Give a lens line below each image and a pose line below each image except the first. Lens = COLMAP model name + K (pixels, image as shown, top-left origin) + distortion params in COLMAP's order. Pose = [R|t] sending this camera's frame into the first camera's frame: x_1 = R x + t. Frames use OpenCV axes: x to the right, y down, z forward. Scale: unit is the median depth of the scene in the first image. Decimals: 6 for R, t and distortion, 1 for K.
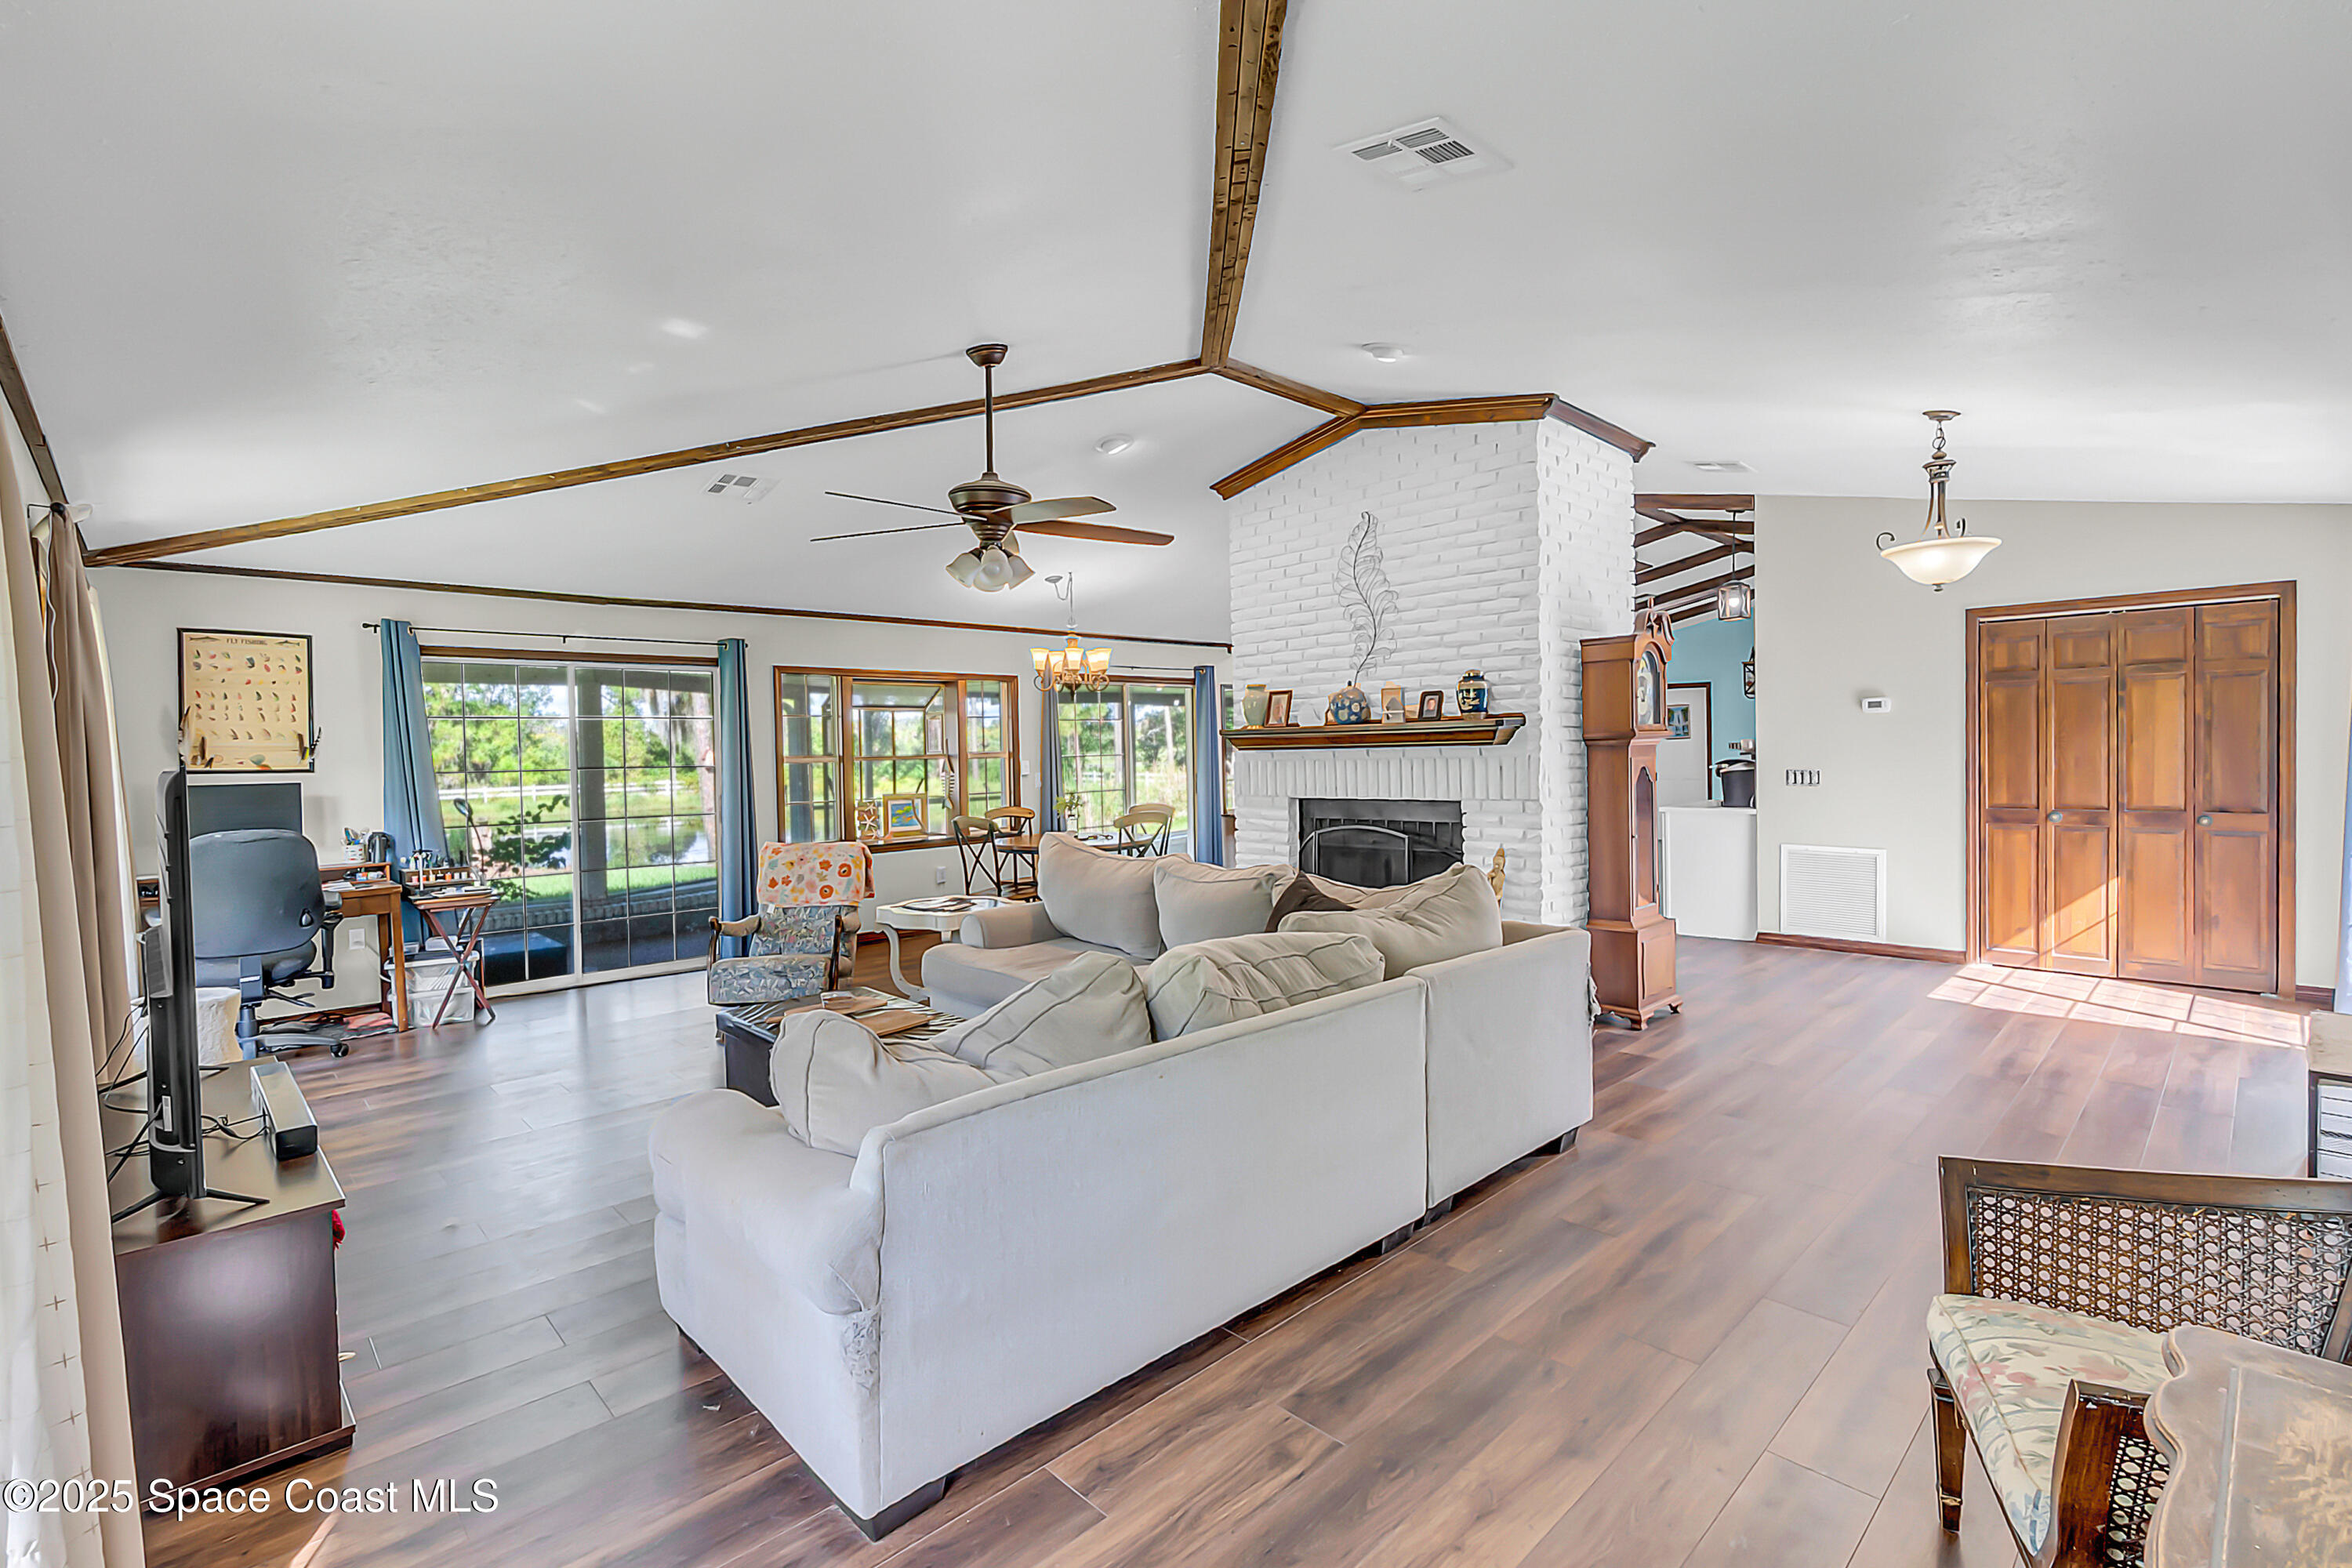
lens RADIAL K [[1032.0, 0, 1176.0], [0, 1032.0, 784.0], [0, 0, 1]] dist [-0.005158, -0.001508]
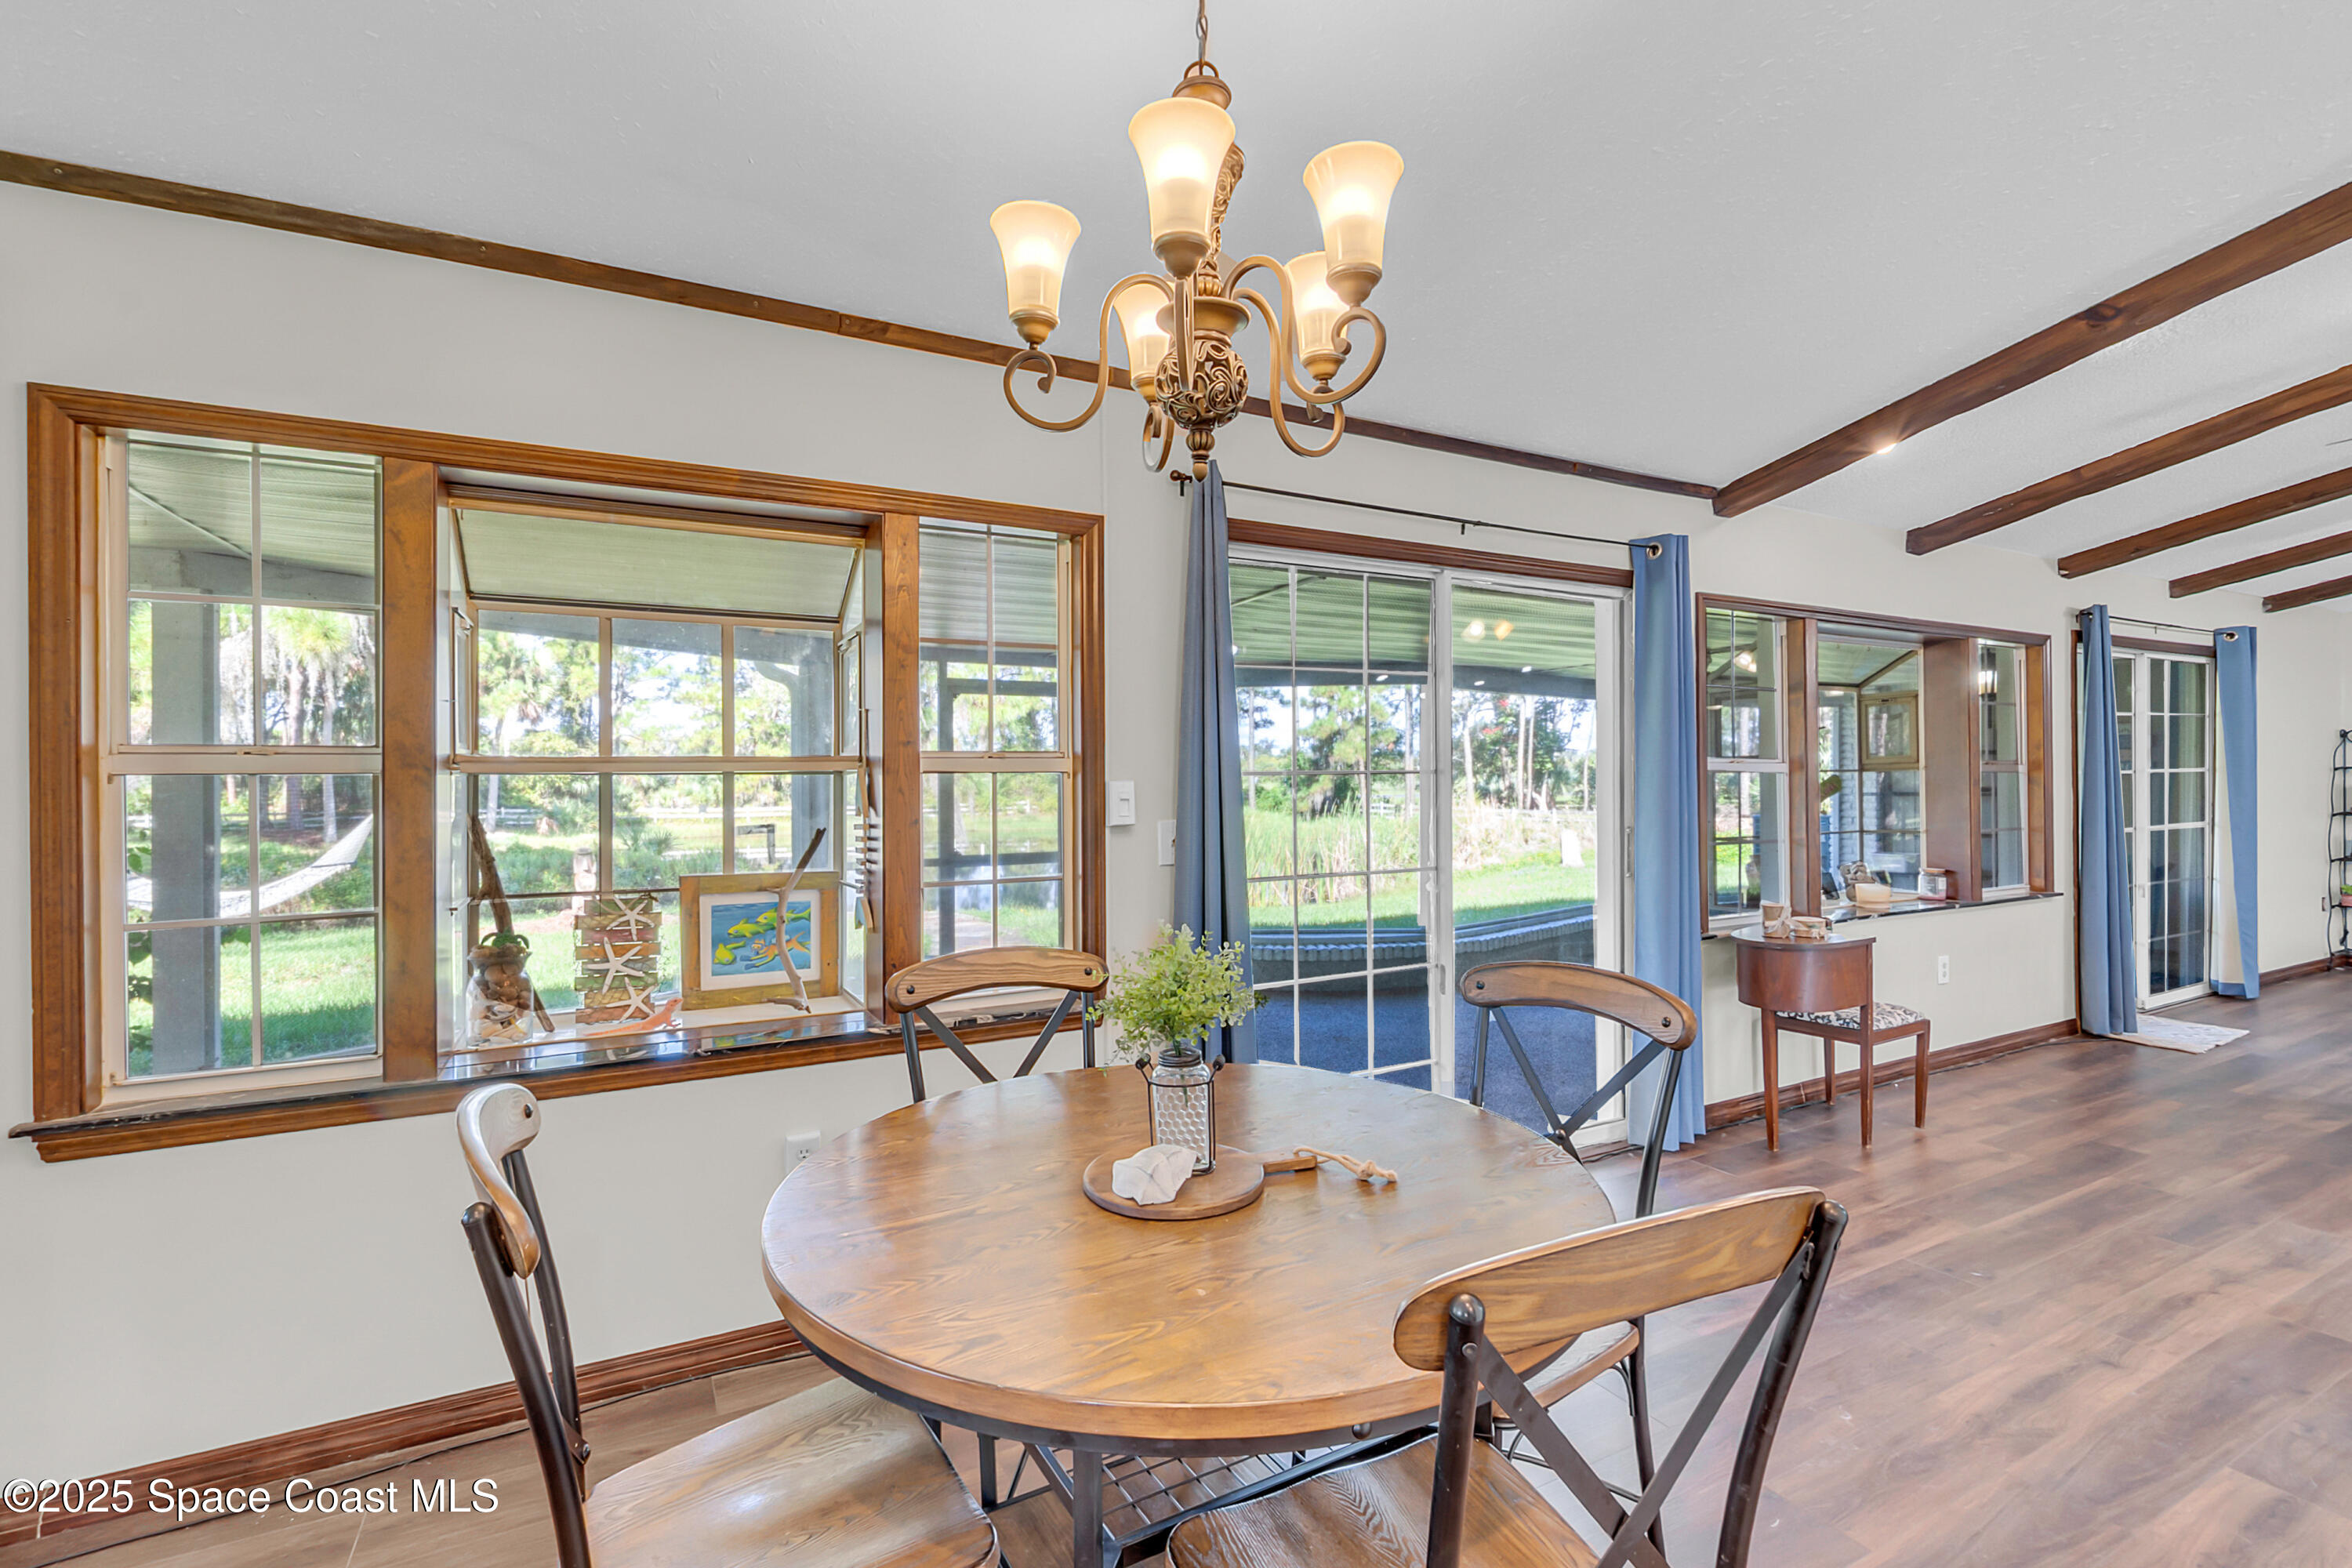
lens RADIAL K [[1032.0, 0, 1176.0], [0, 1032.0, 784.0], [0, 0, 1]] dist [-0.005158, -0.001508]
pose [[0.961273, 0.012564, -0.275313, -0.037181], [-0.020286, 0.999476, -0.025220, -0.012224], [0.274852, 0.029828, 0.961024, 0.595085]]
